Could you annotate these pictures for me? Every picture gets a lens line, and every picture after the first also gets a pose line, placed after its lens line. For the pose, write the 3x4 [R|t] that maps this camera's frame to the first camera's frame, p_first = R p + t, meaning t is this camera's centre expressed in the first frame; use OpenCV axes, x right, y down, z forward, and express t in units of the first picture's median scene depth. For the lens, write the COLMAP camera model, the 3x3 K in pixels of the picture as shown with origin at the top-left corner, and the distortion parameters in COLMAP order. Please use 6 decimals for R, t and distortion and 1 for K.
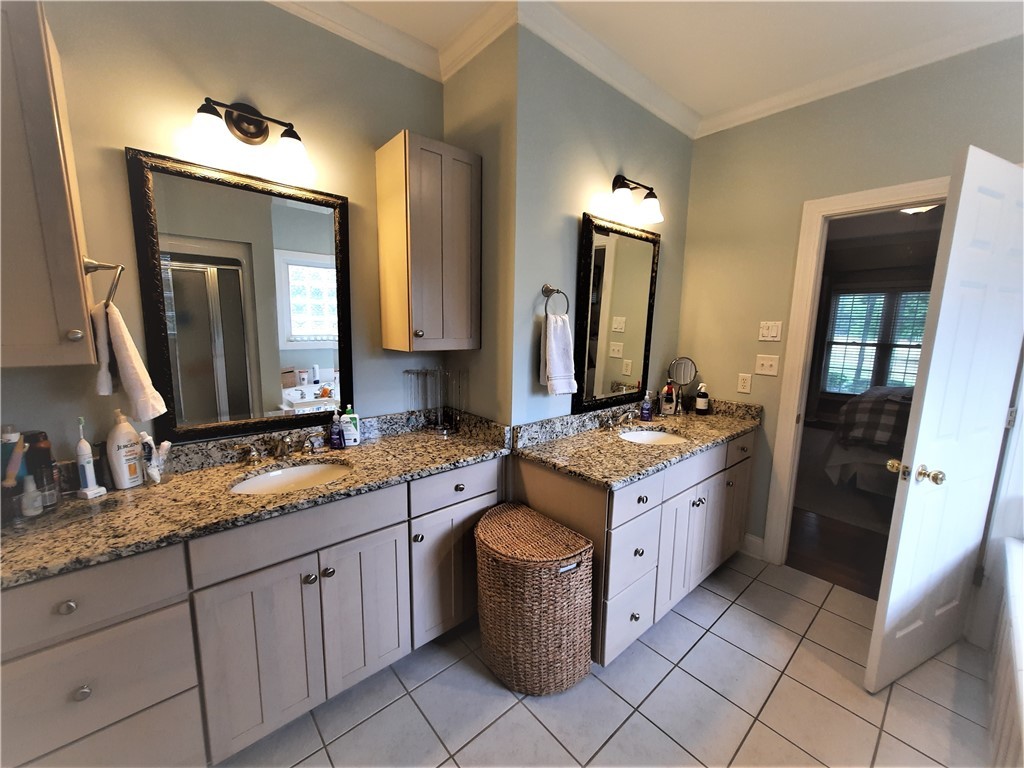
lens RADIAL K [[403.1, 0, 515.3], [0, 403.1, 381.9], [0, 0, 1]] dist [0.006460, 0.000582]
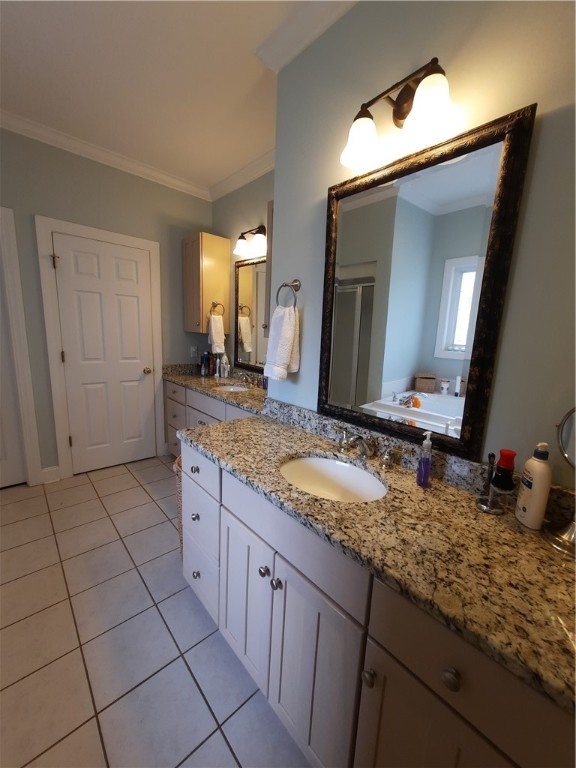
lens RADIAL K [[302.4, 0, 288.2], [0, 302.4, 387.0], [0, 0, 1]] dist [0.006460, 0.000582]
pose [[0.030589, 0.167655, -0.985371, 0.869892], [-0.191872, 0.968483, 0.158825, -0.080852], [0.980943, 0.184207, 0.061794, 0.923128]]
